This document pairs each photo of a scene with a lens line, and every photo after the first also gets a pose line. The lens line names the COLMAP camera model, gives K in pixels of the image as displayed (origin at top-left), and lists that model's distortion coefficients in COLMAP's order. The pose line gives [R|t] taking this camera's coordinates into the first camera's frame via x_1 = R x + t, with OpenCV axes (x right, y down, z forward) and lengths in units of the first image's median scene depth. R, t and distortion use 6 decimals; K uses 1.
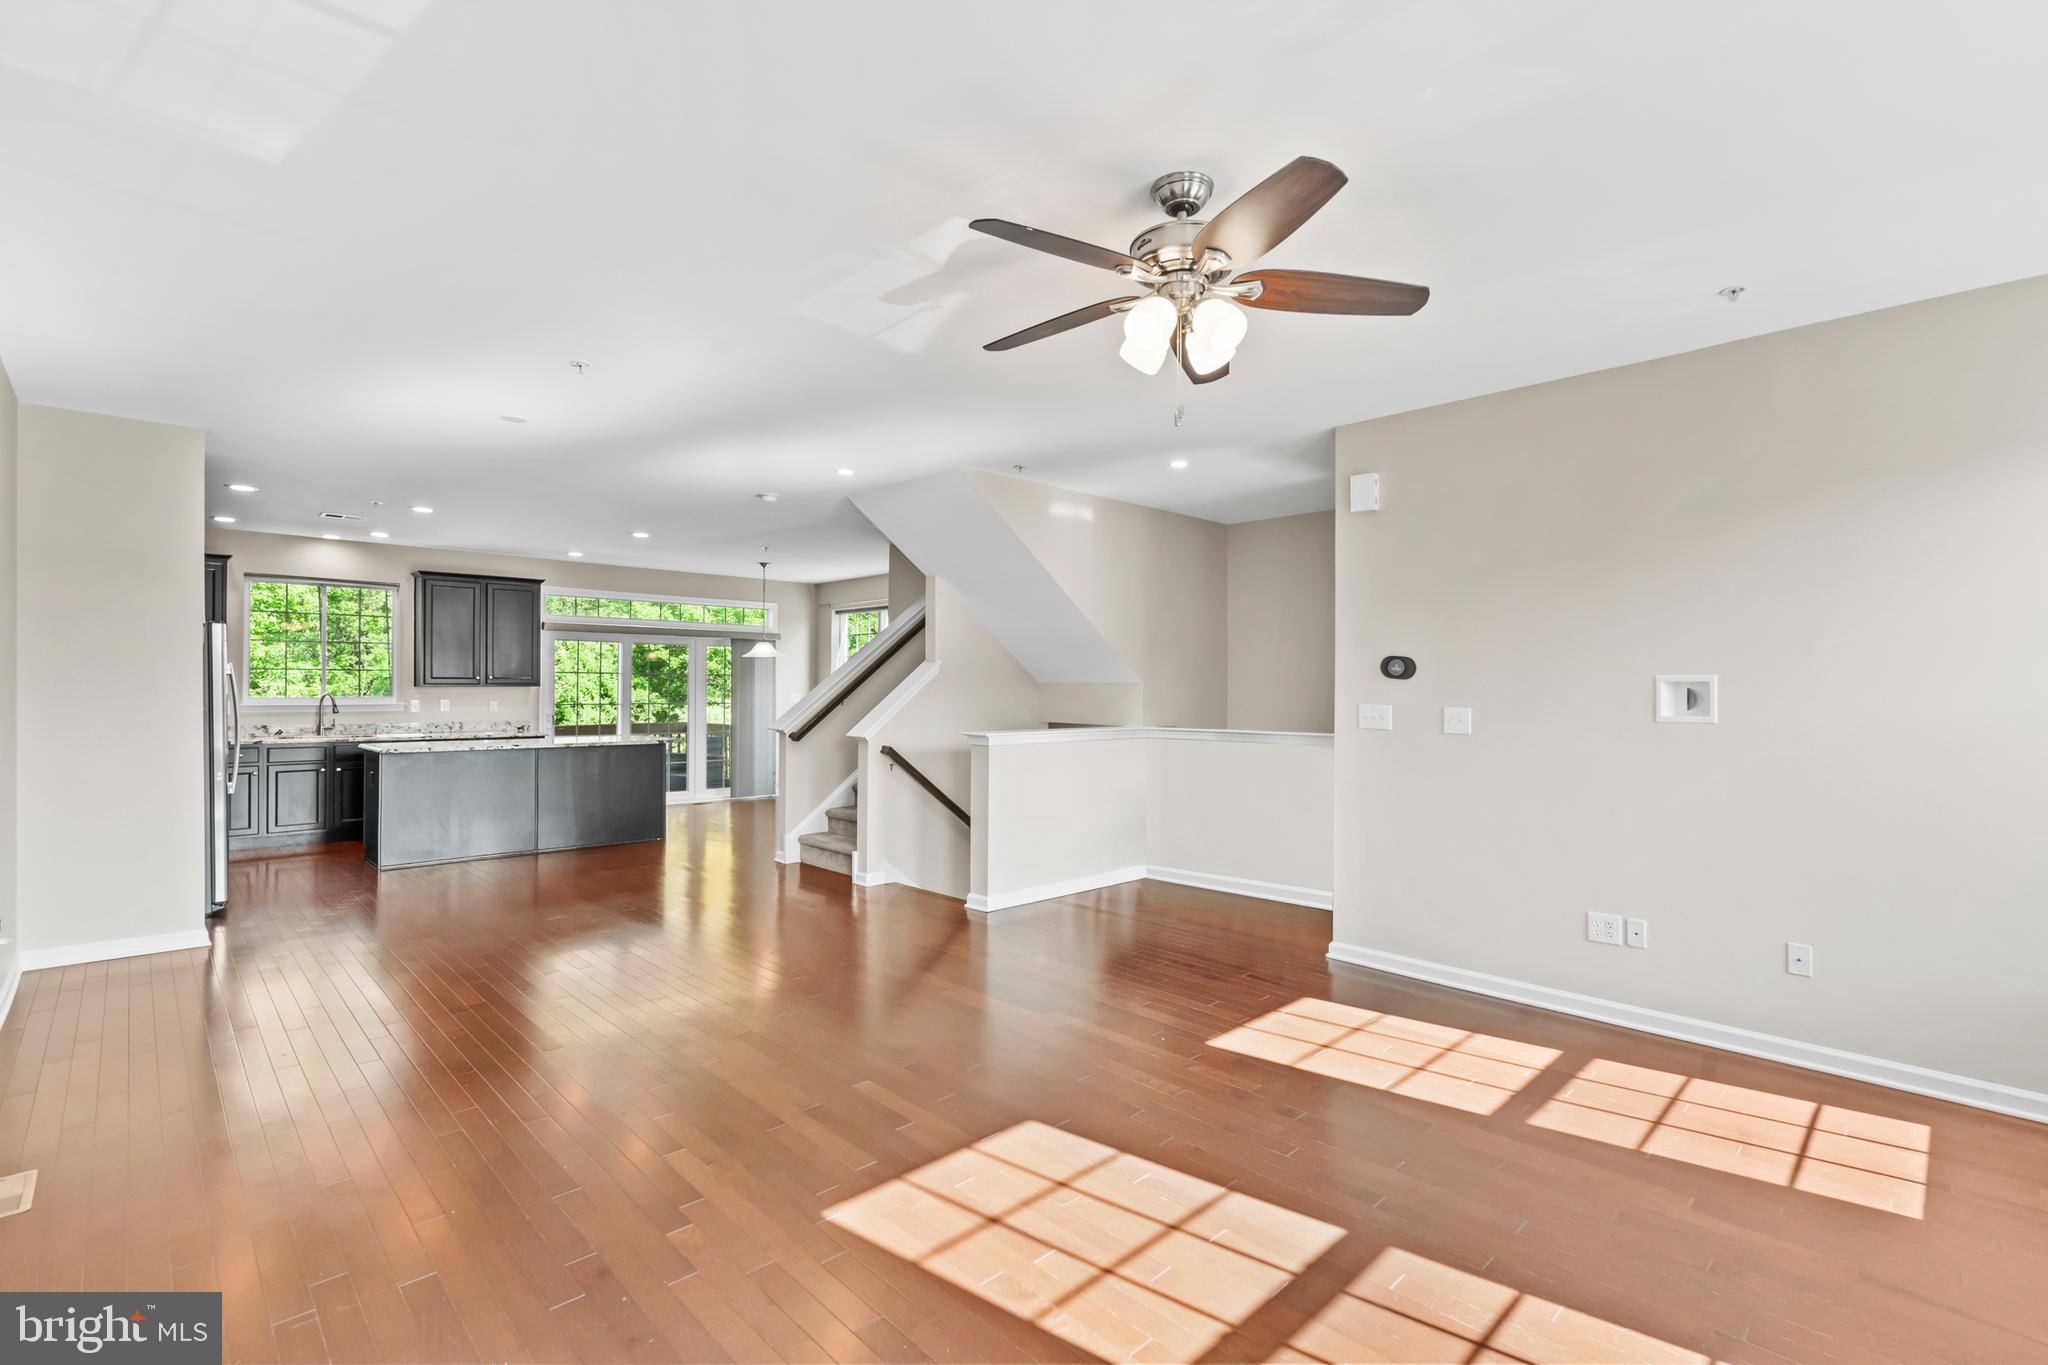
lens RADIAL K [[934.4, 0, 1011.8], [0, 934.4, 680.2], [0, 0, 1]] dist [-0.002849, 0.001890]
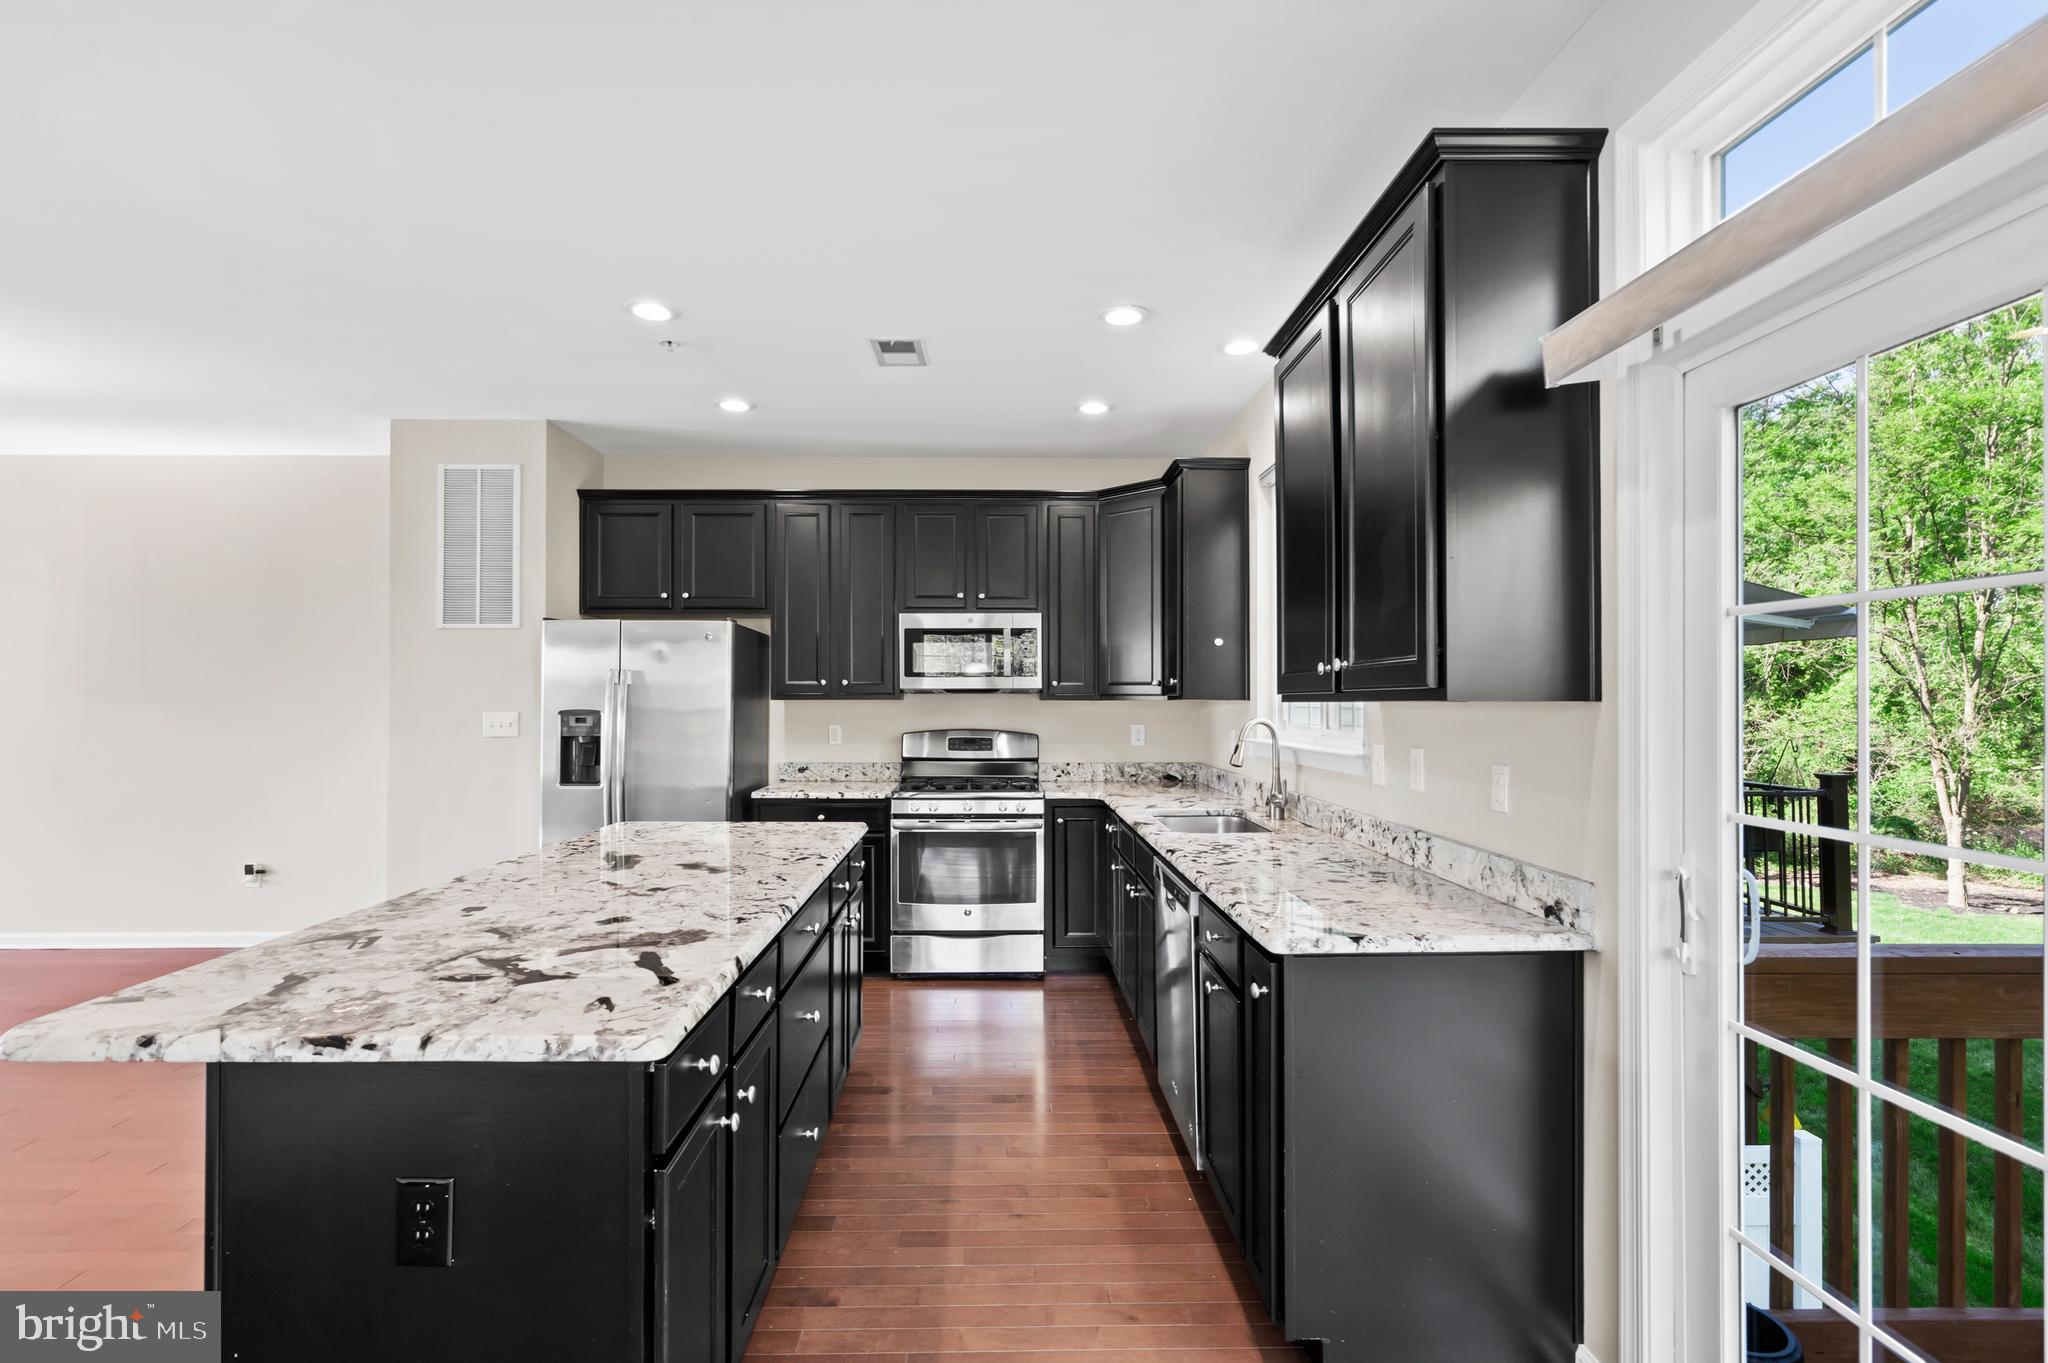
lens RADIAL K [[934.4, 0, 998.7], [0, 934.4, 696.1], [0, 0, 1]] dist [-0.002849, 0.001890]
pose [[-0.680797, -0.010444, -0.732398, -0.307819], [0.000964, 0.999885, -0.015154, 0.009133], [0.732471, -0.011022, -0.680709, 1.062916]]
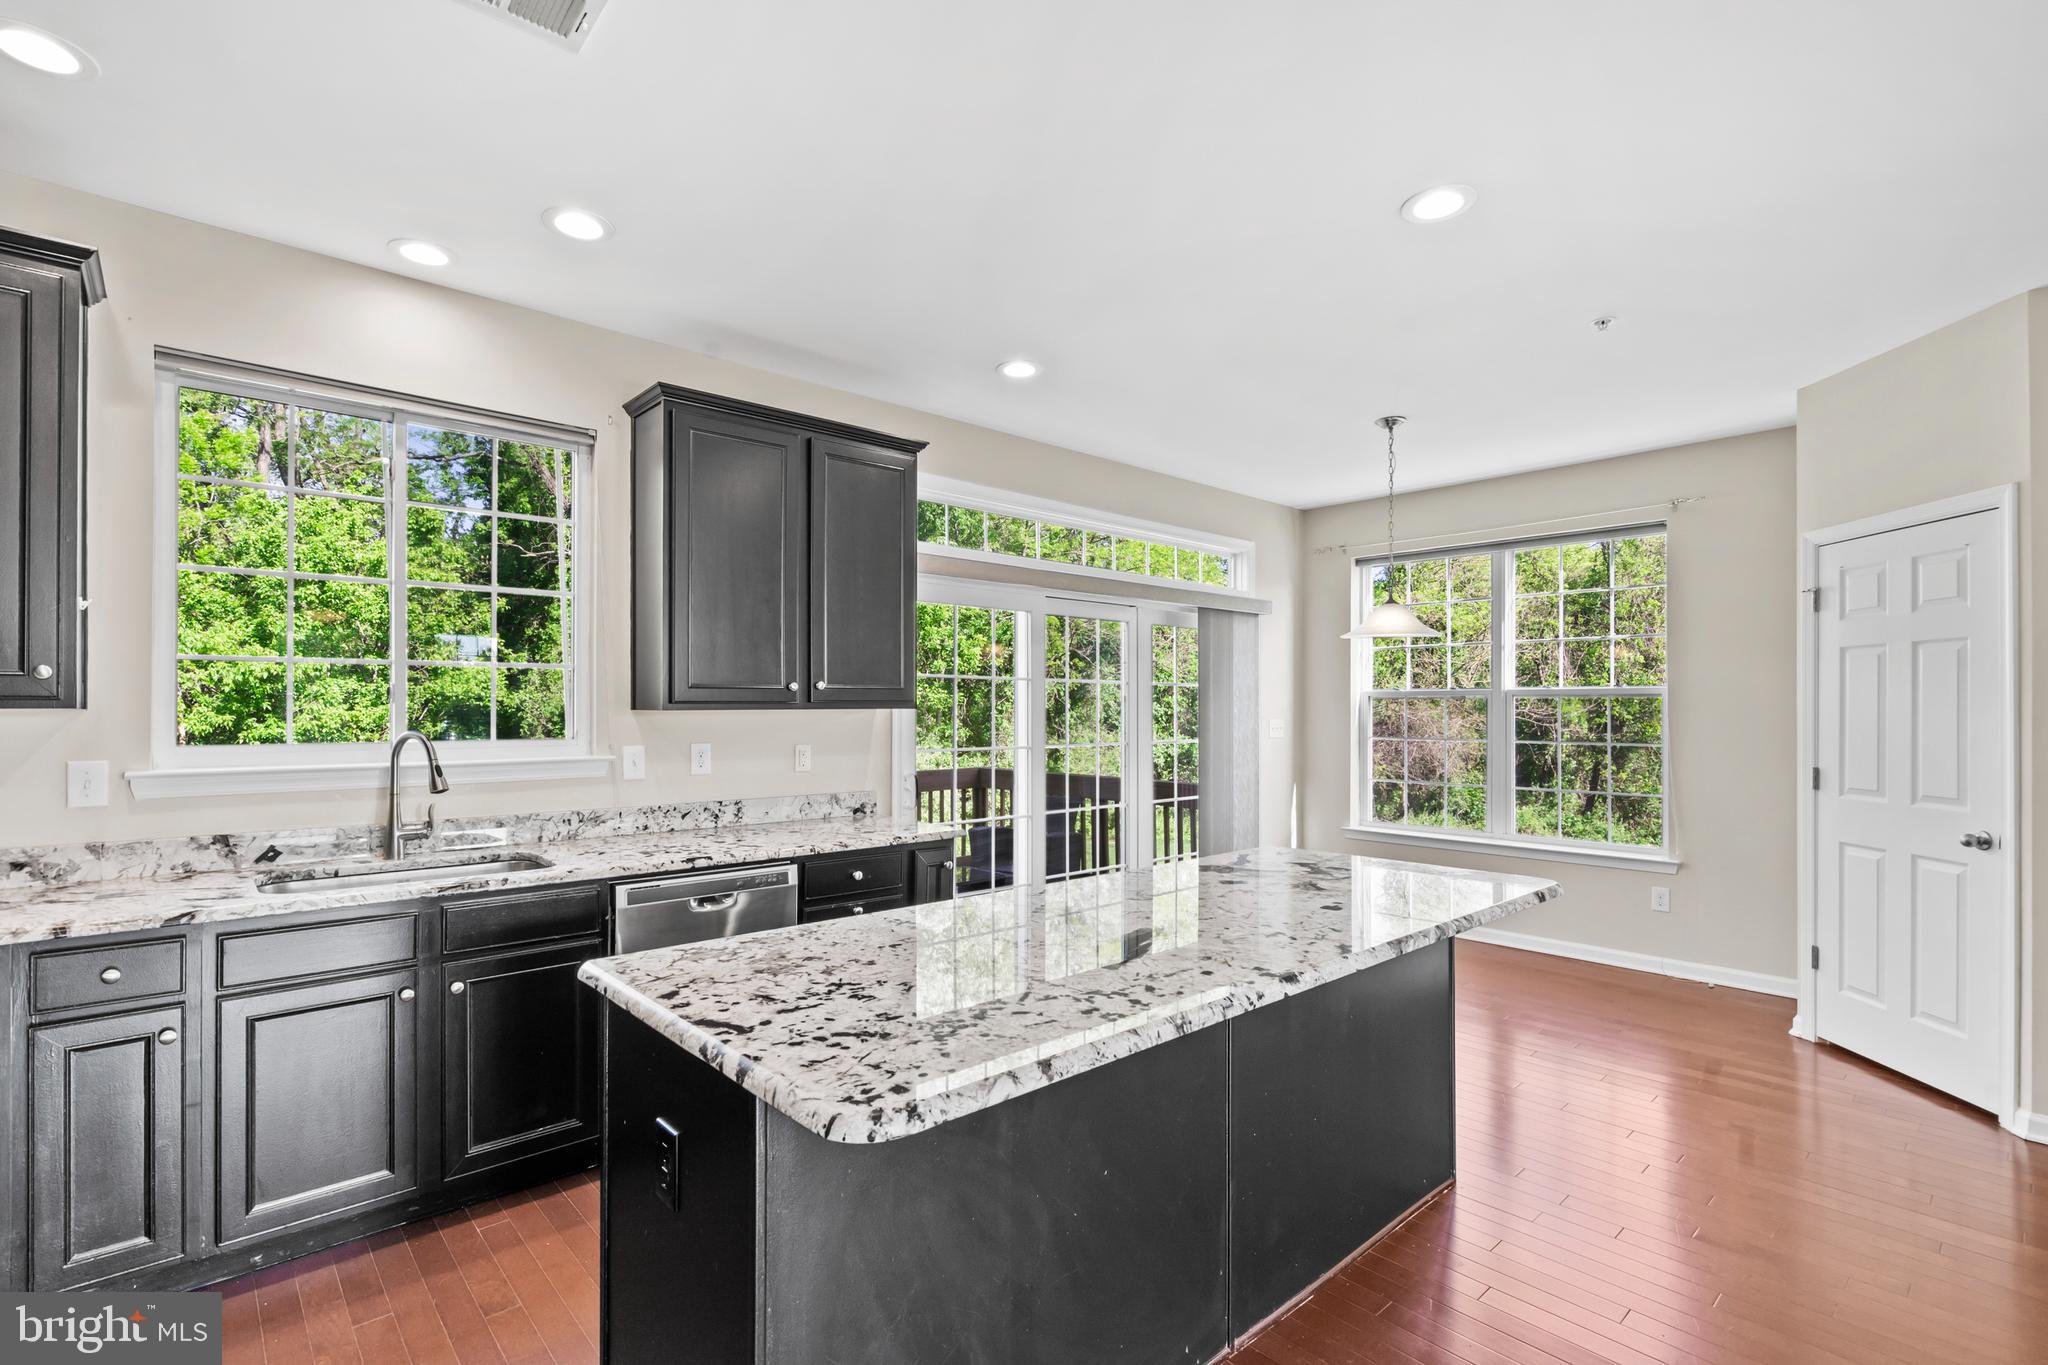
lens RADIAL K [[934.4, 0, 1012.7], [0, 934.4, 709.6], [0, 0, 1]] dist [-0.002849, 0.001890]
pose [[0.999604, -0.004014, -0.027851, -0.453388], [0.004305, 0.999937, 0.010386, 0.003118], [0.027808, -0.010502, 0.999558, 0.598435]]
